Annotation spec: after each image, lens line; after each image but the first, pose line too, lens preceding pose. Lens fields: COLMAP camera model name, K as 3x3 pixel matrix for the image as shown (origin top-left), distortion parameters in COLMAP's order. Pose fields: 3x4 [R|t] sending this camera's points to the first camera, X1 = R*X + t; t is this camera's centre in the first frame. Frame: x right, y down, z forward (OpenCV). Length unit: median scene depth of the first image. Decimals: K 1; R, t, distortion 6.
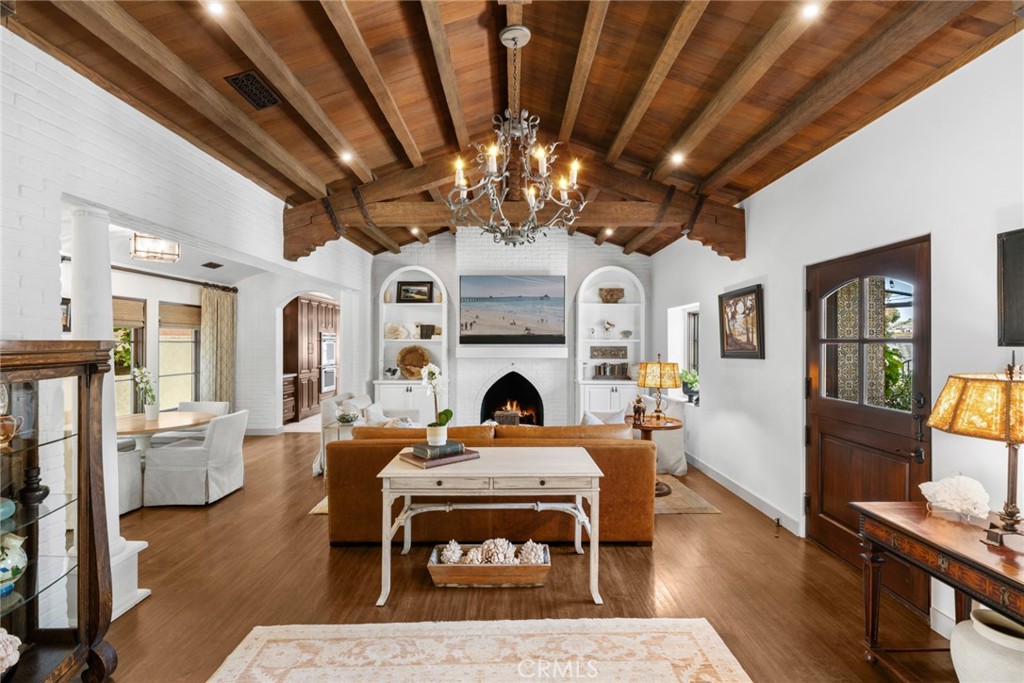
lens RADIAL K [[465.5, 0, 510.6], [0, 465.5, 348.4], [0, 0, 1]] dist [-0.000622, -0.000350]
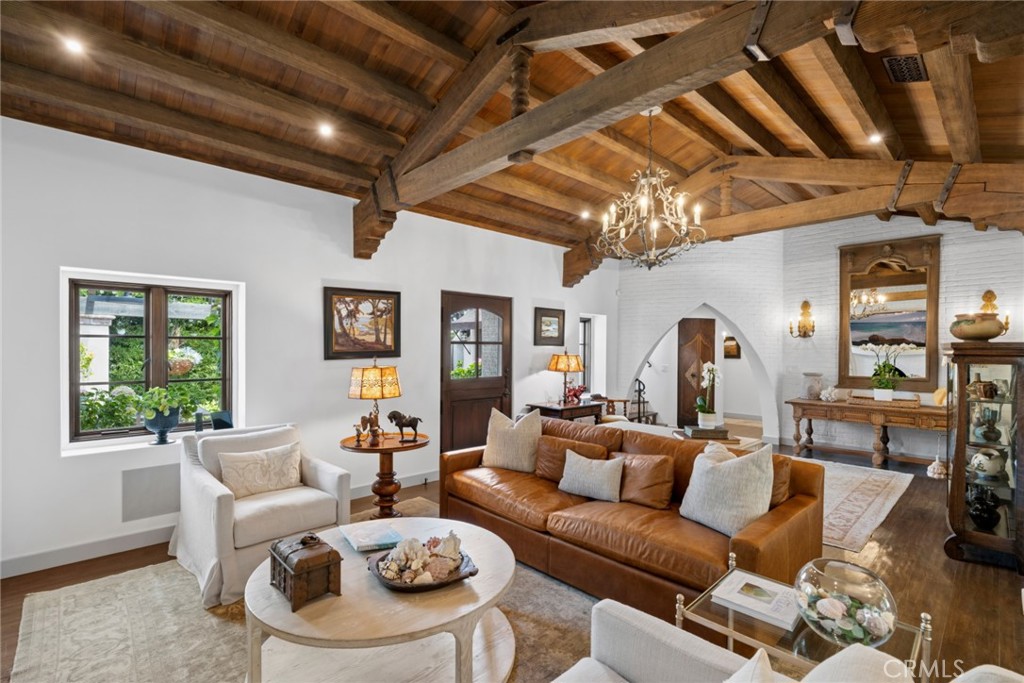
lens RADIAL K [[465.5, 0, 510.6], [0, 465.5, 348.4], [0, 0, 1]] dist [-0.000622, -0.000350]
pose [[-0.684195, -0.002577, 0.729295, -0.472938], [0.005334, 0.999949, 0.008538, -0.006891], [-0.729280, 0.009732, -0.684146, 1.530469]]
